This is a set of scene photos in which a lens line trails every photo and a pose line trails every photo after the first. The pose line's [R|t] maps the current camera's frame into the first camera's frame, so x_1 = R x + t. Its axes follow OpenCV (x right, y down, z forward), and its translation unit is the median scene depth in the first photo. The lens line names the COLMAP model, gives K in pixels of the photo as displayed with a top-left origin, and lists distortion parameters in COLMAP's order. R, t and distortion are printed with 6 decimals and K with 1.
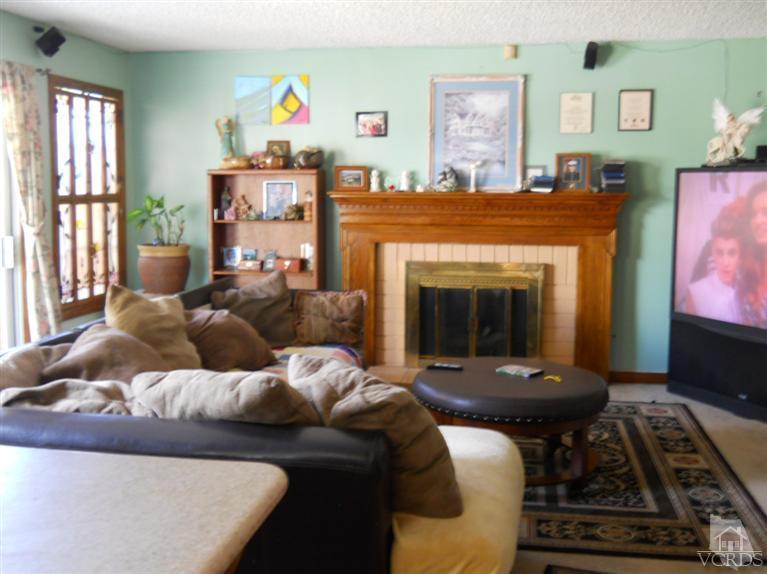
lens RADIAL K [[858.6, 0, 383.5], [0, 858.6, 287.0], [0, 0, 1]] dist [0.002187, -0.011268]
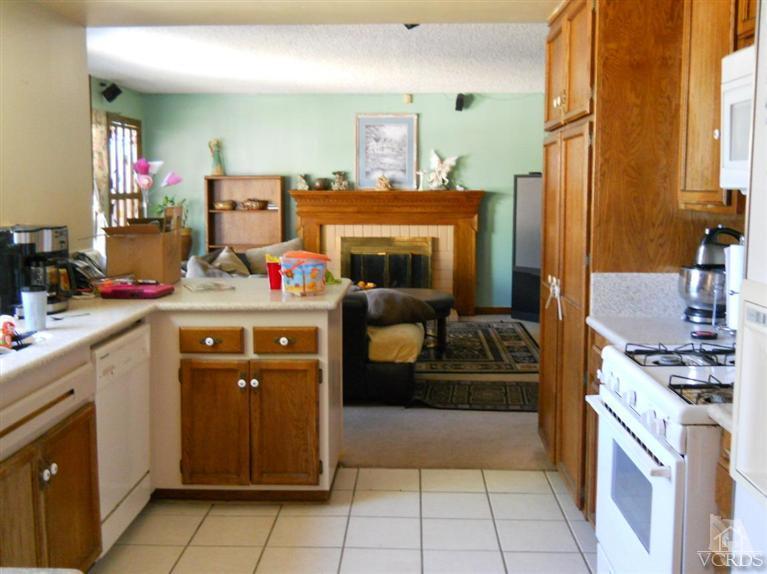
lens RADIAL K [[858.6, 0, 383.5], [0, 858.6, 287.0], [0, 0, 1]] dist [0.002187, -0.011268]
pose [[0.991798, -0.017610, 0.126594, -0.094410], [0.017682, 0.999844, 0.000552, 0.059330], [-0.126584, 0.001691, 0.991954, -0.506858]]
